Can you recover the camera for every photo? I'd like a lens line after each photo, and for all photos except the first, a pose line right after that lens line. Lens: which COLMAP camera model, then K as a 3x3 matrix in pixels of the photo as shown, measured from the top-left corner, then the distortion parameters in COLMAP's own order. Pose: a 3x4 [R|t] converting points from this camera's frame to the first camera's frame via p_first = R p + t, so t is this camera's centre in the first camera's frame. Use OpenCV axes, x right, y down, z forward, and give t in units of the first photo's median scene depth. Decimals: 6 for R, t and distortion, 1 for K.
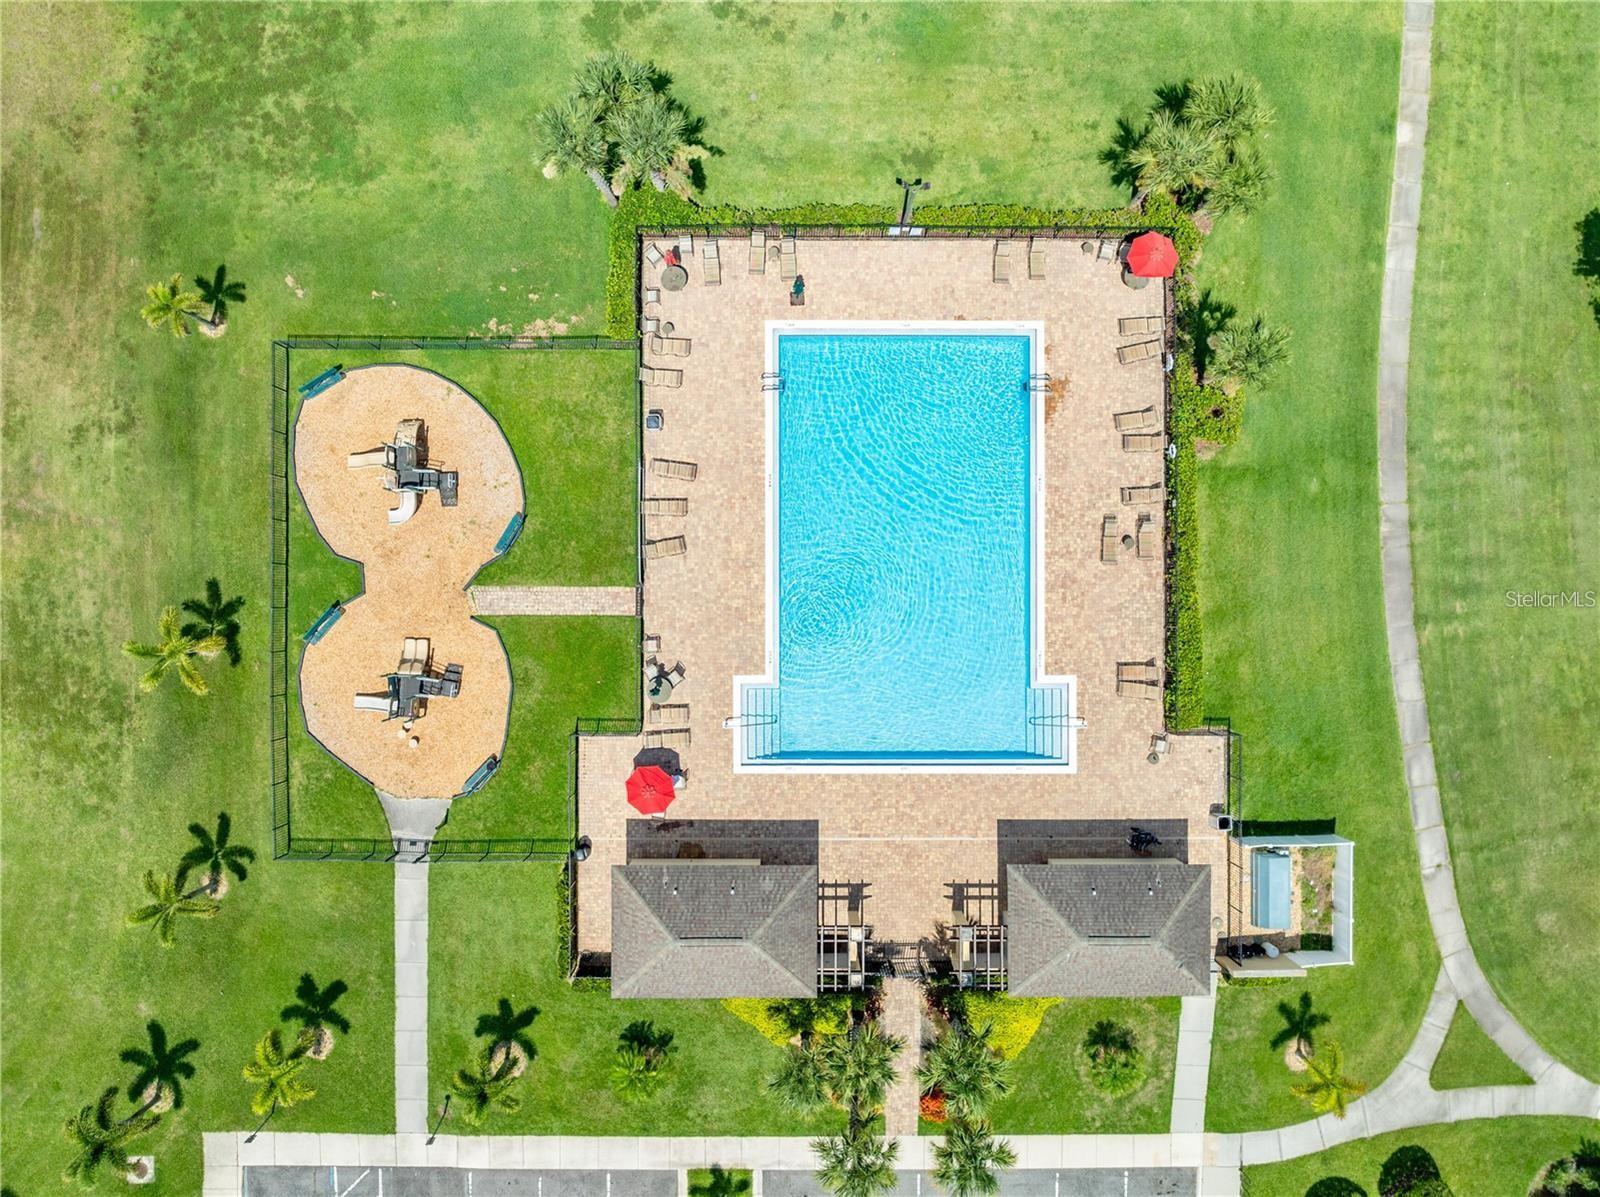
lens RADIAL K [[1142.7, 0, 800.0], [0, 1142.7, 598.5], [0, 0, 1]] dist [-0.036233, -0.002603]
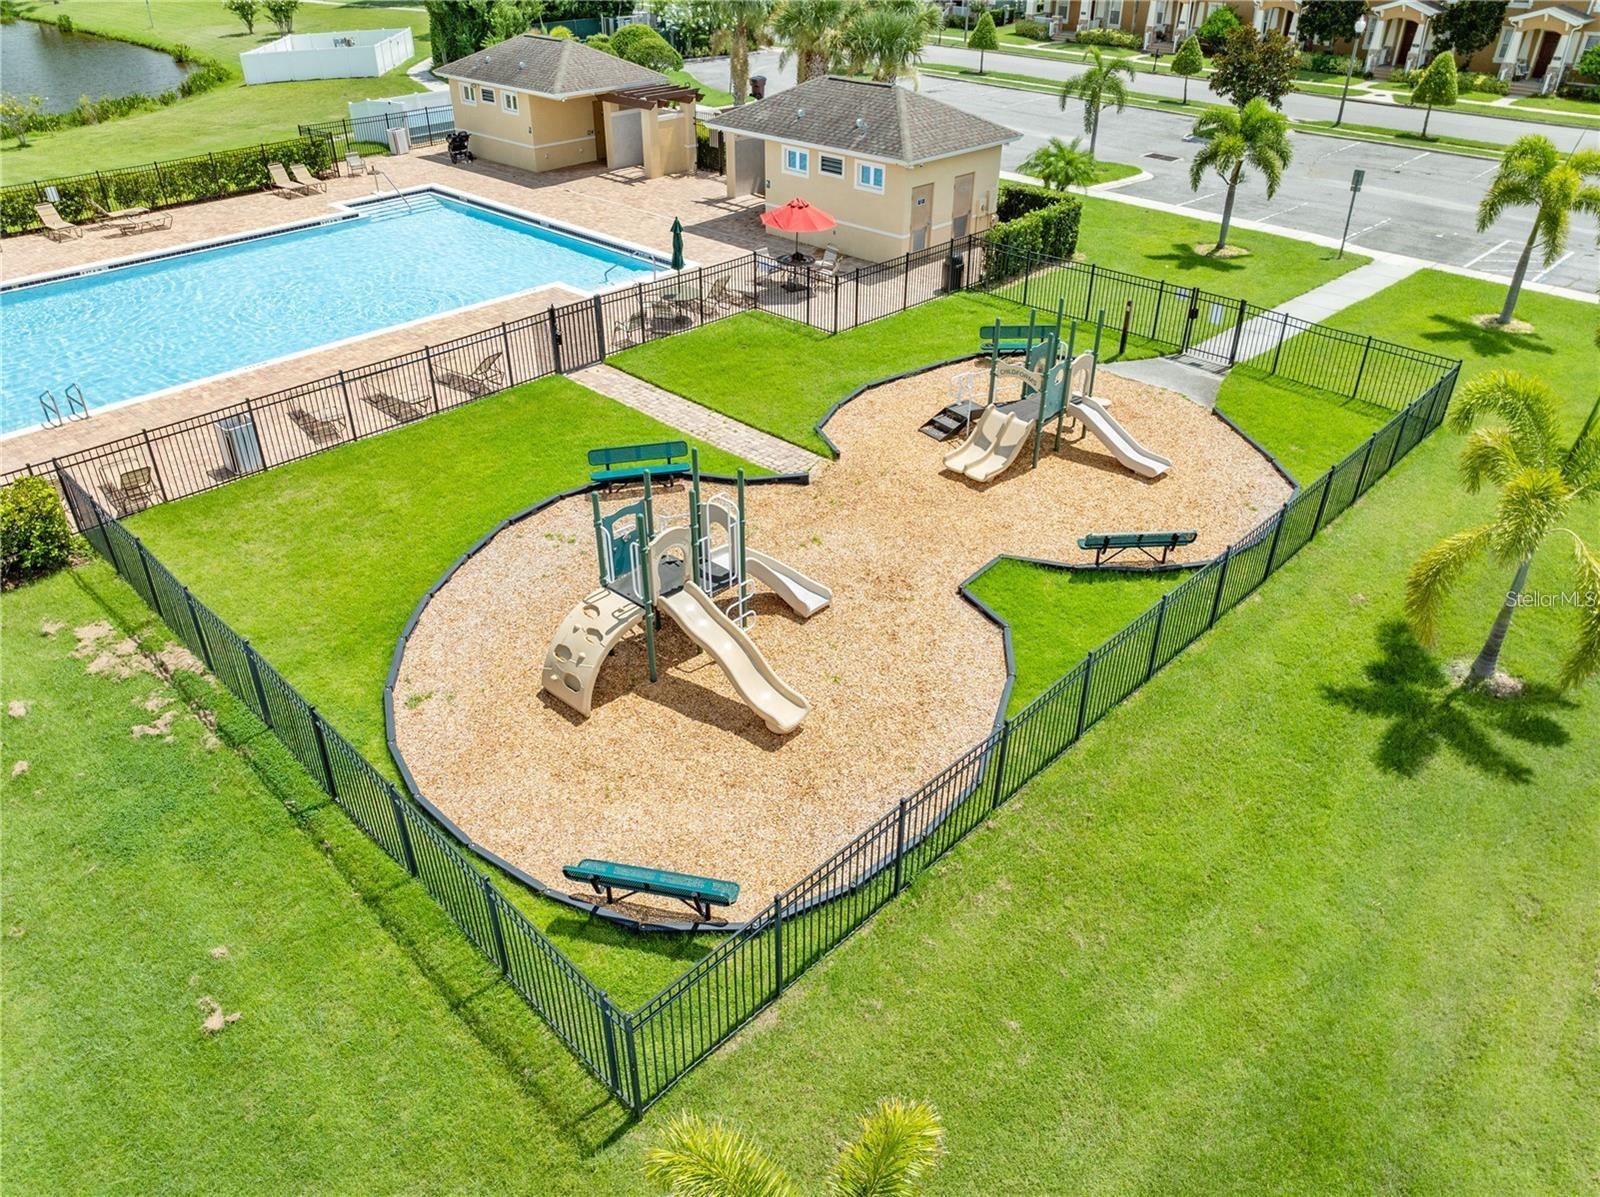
lens RADIAL K [[1142.7, 0, 800.0], [0, 1142.7, 598.5], [0, 0, 1]] dist [-0.036233, -0.002603]
pose [[-0.722327, -0.377153, 0.579654, -0.561757], [0.691524, -0.386519, 0.610244, -0.292917], [-0.006108, 0.841641, 0.540004, 0.800786]]
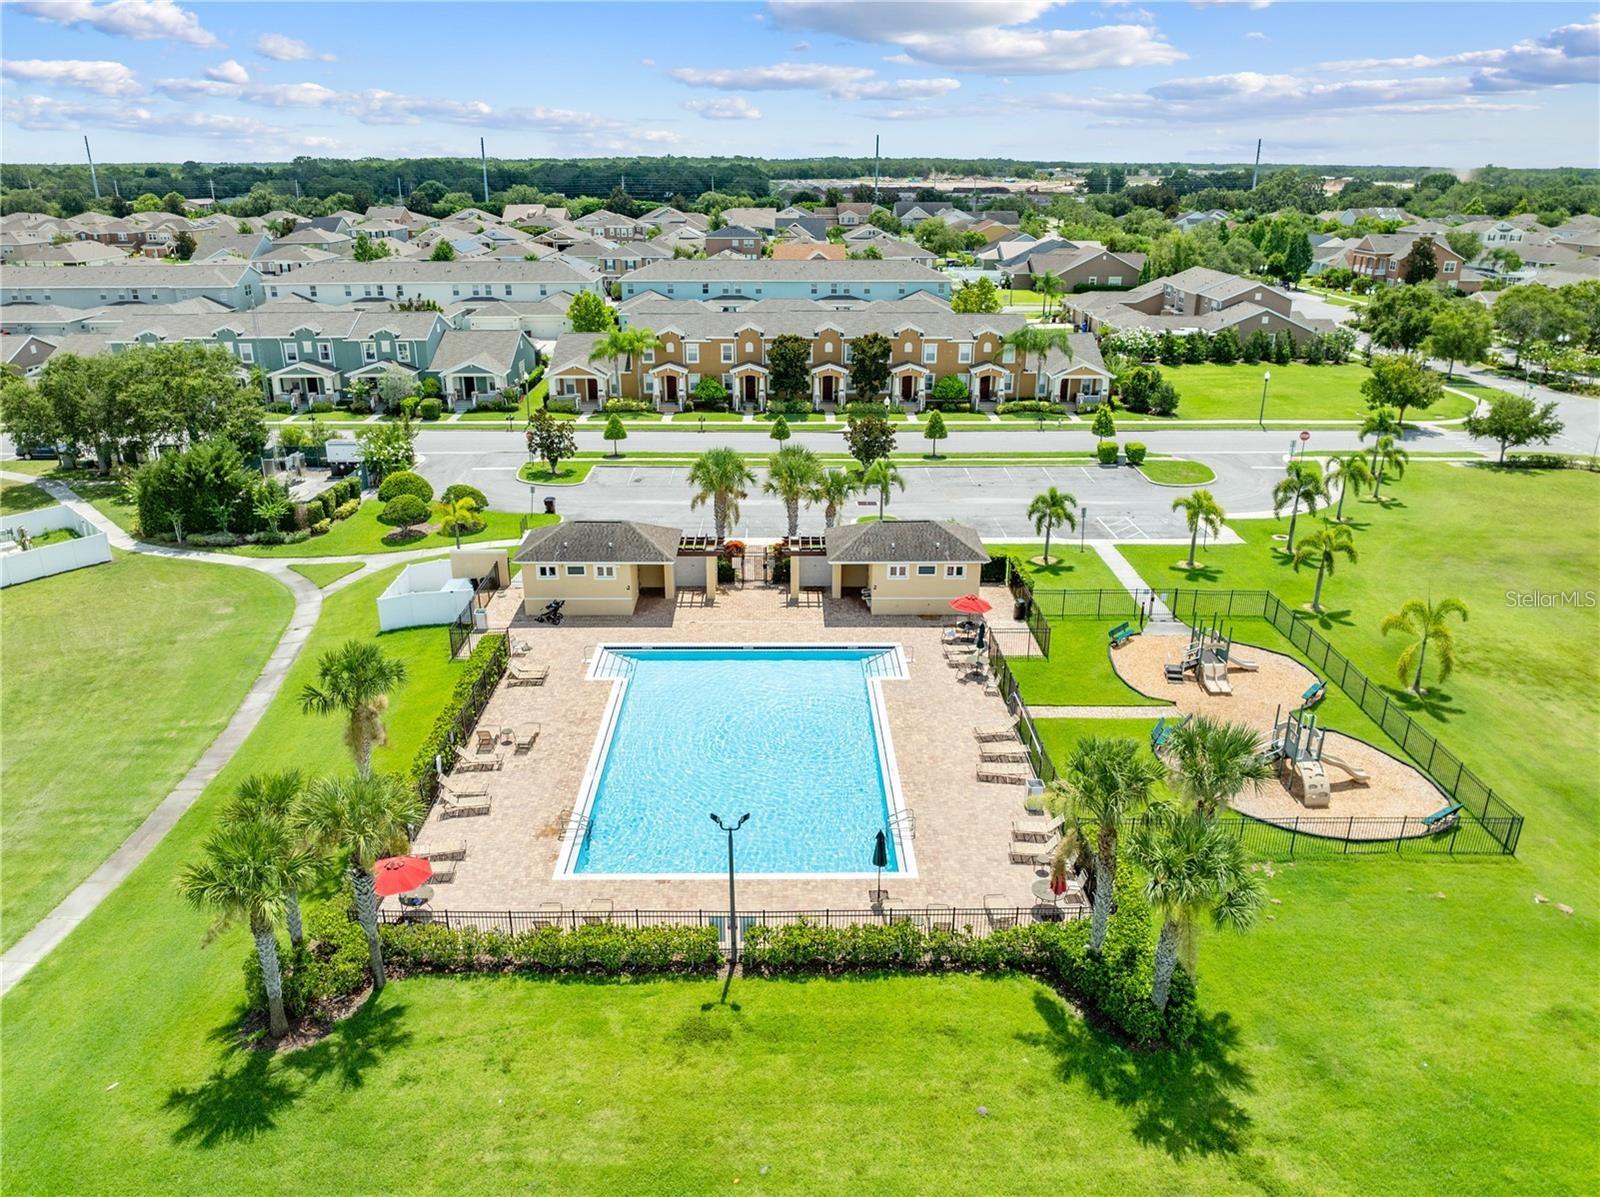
lens RADIAL K [[1142.7, 0, 800.0], [0, 1142.7, 598.5], [0, 0, 1]] dist [-0.036233, -0.002603]
pose [[-0.999857, 0.000351, -0.016932, 0.061611], [-0.015933, -0.358433, 0.933419, -0.886048], [-0.005741, 0.933555, 0.358387, 0.551535]]
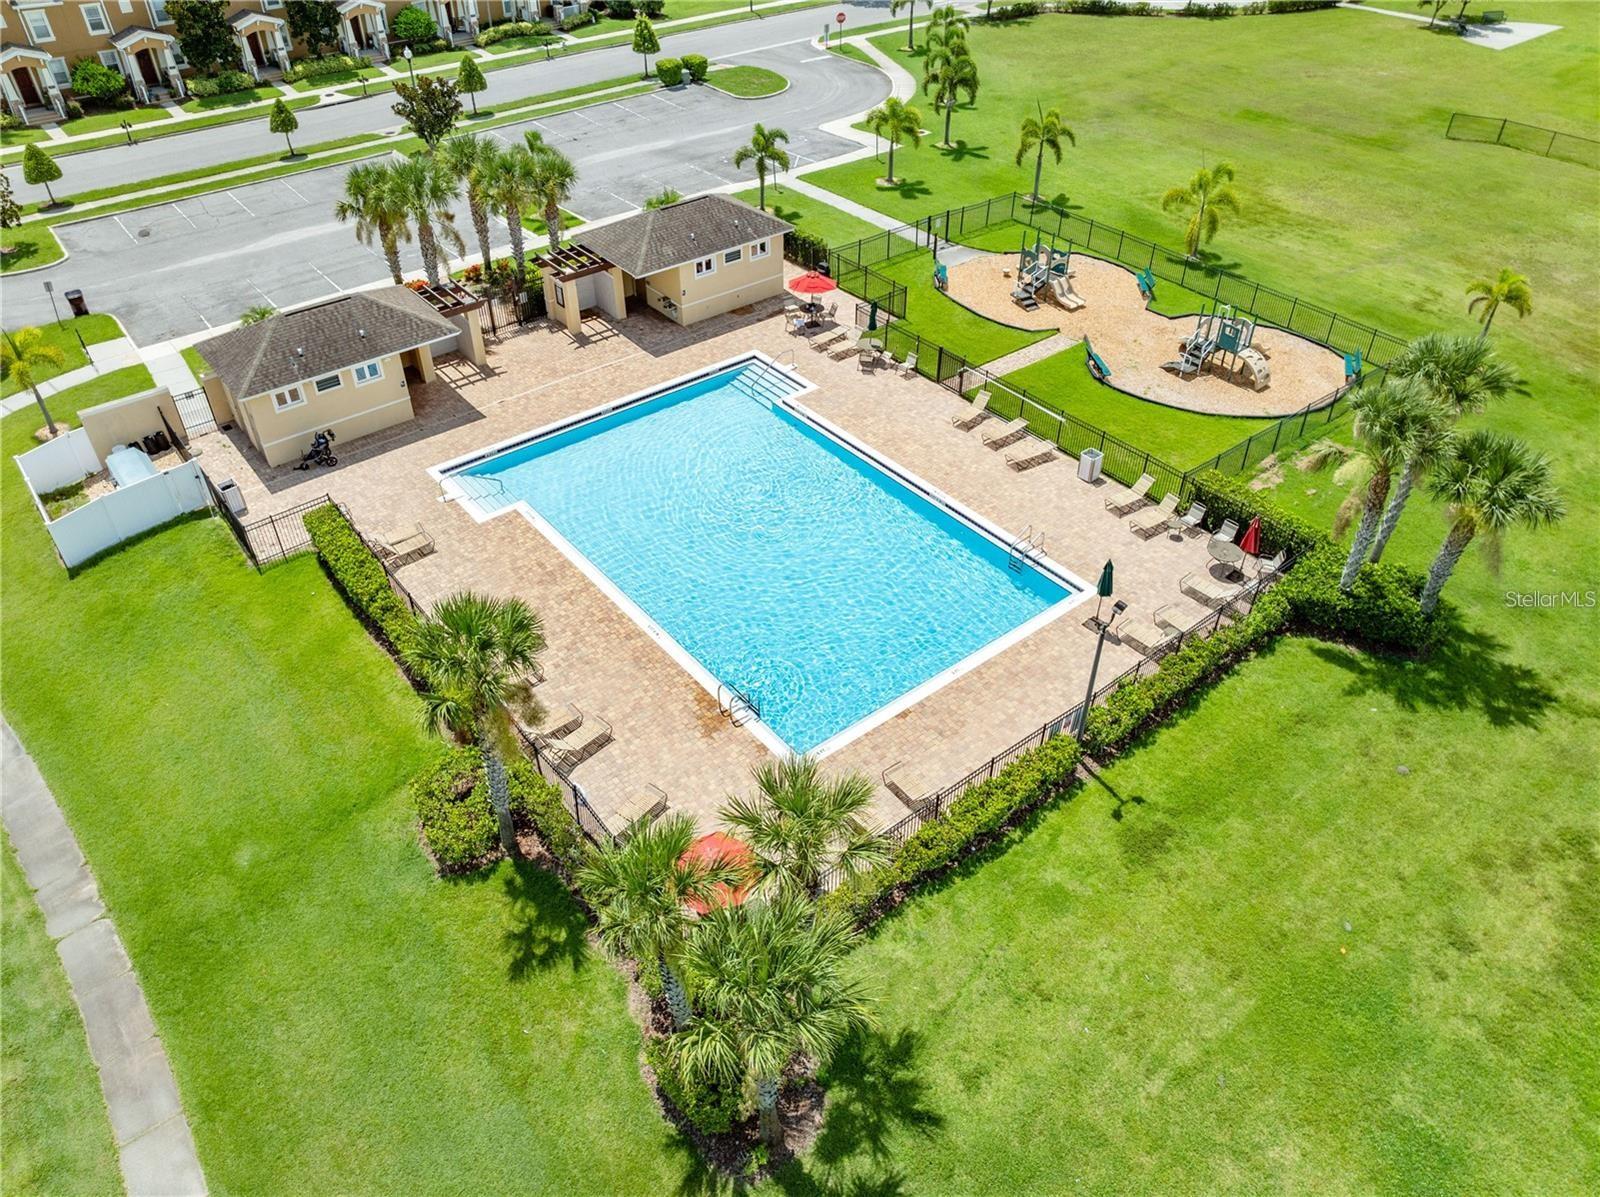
lens RADIAL K [[1133.7, 0, 800.0], [0, 1133.7, 598.5], [0, 0, 1]] dist [-0.052800, 0.034462]
pose [[-0.780268, 0.396909, -0.483368, 0.461708], [-0.625444, -0.494173, 0.603831, -0.556418], [0.000798, 0.773470, 0.633832, 0.552139]]
